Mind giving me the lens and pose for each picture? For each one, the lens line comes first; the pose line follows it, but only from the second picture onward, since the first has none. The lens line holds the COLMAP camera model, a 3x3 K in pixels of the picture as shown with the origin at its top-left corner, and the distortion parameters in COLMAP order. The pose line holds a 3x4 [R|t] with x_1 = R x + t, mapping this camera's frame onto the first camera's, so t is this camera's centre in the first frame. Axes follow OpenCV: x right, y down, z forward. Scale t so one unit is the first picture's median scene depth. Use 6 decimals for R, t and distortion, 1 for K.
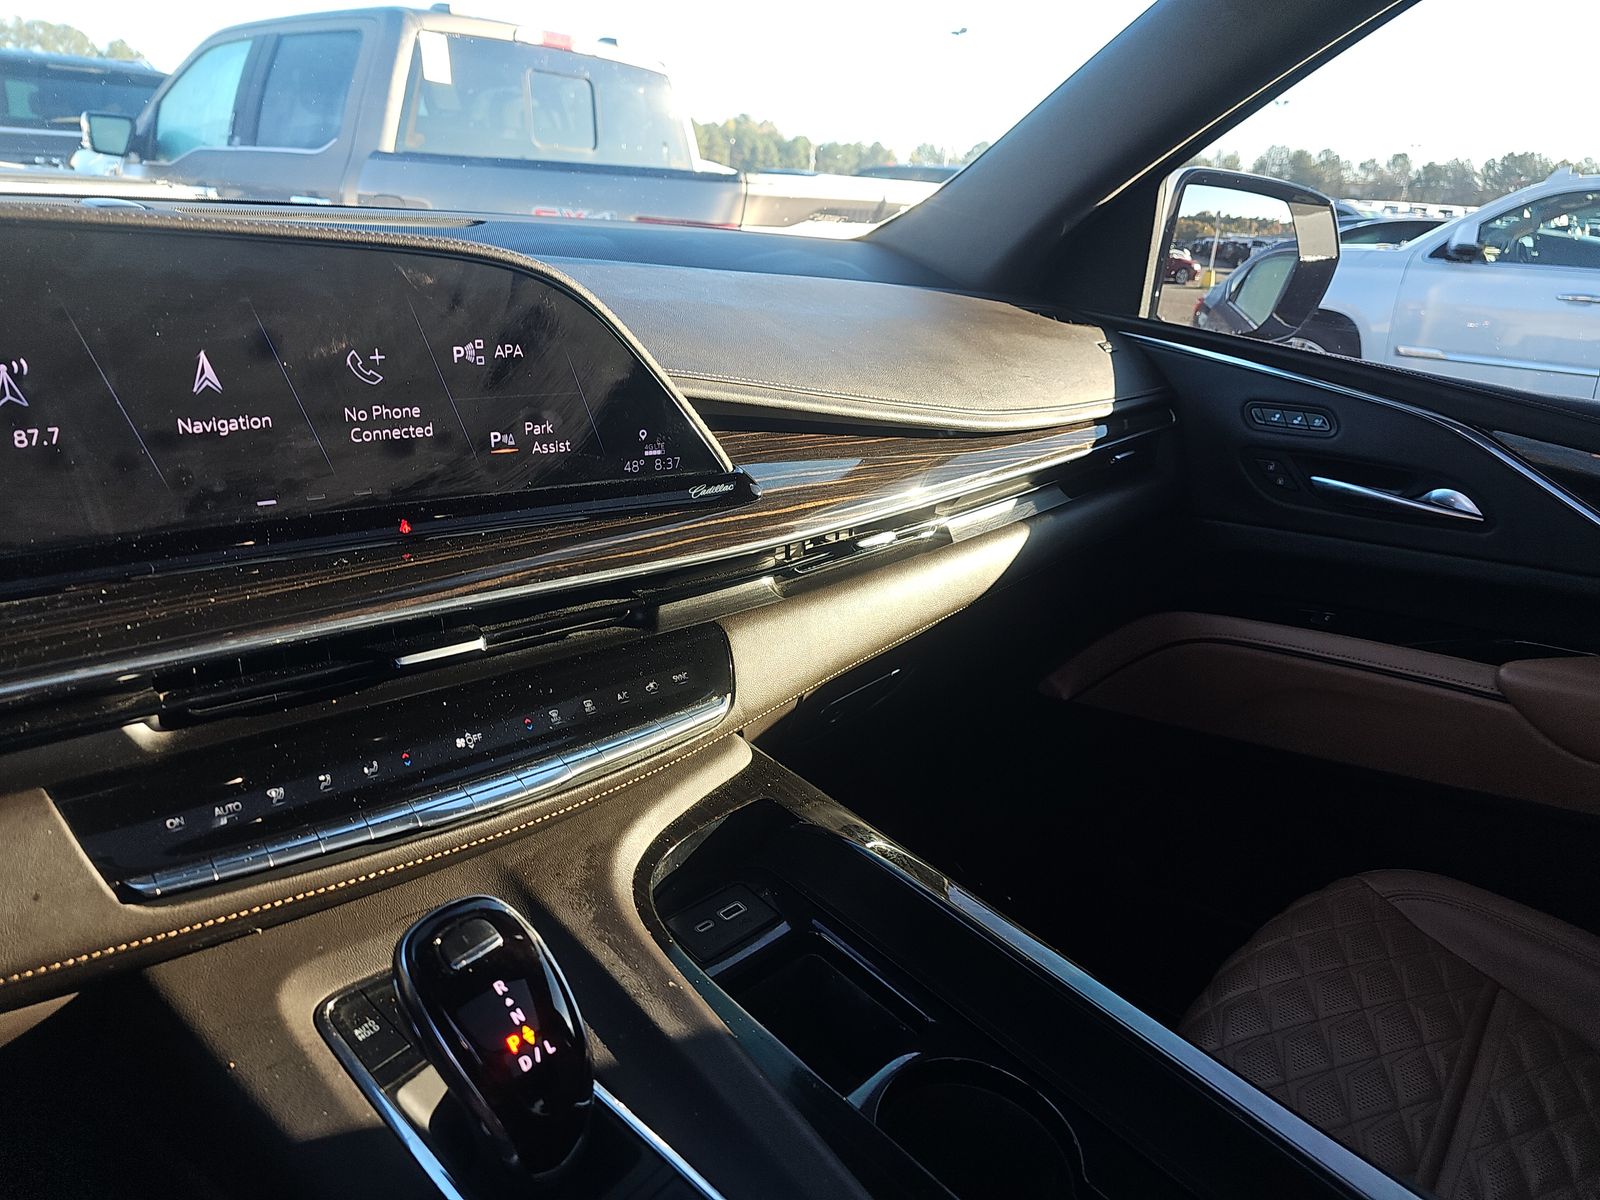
lens RADIAL K [[1051.8, 0, 800.4], [0, 1051.8, 595.3], [0, 0, 1]] dist [-0.027186, -0.003361]
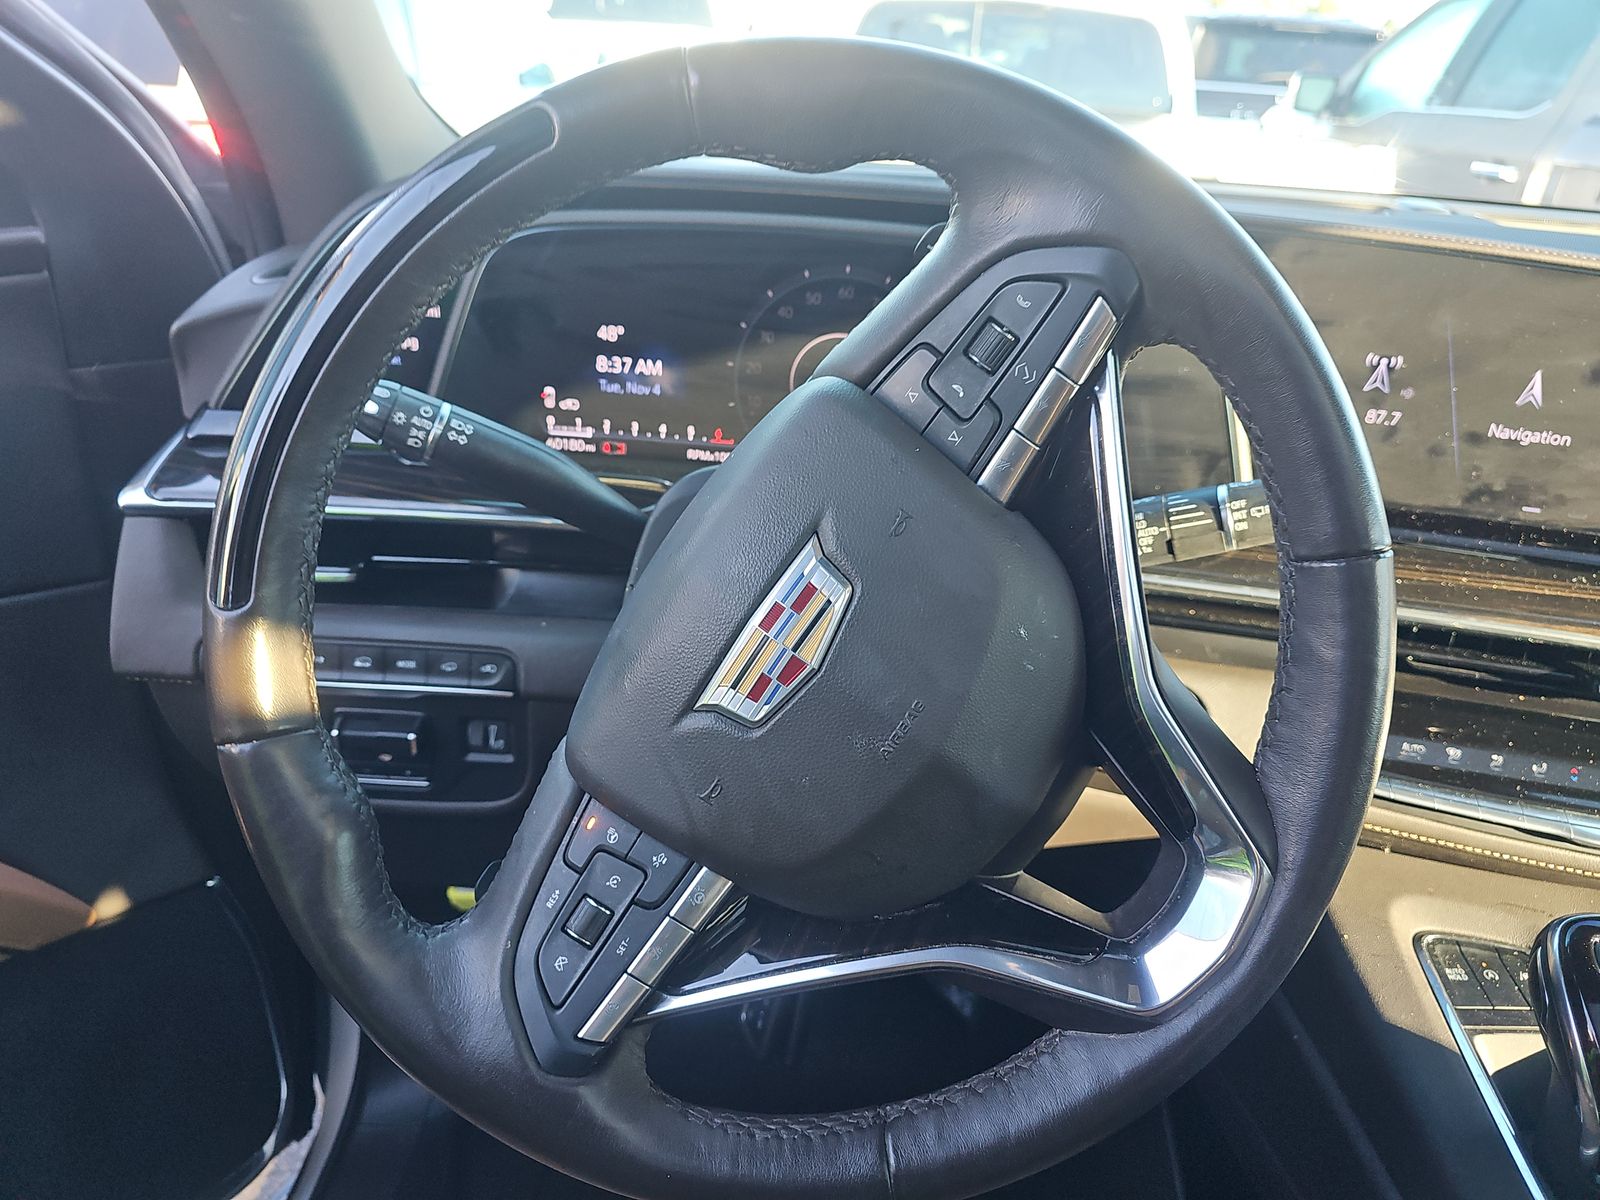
lens RADIAL K [[1051.8, 0, 794.6], [0, 1051.8, 608.4], [0, 0, 1]] dist [-0.027186, -0.003361]
pose [[0.586430, 0.338829, -0.735728, -0.127844], [-0.299302, 0.934666, 0.191882, 0.034597], [0.752675, 0.107679, 0.649528, -0.313906]]
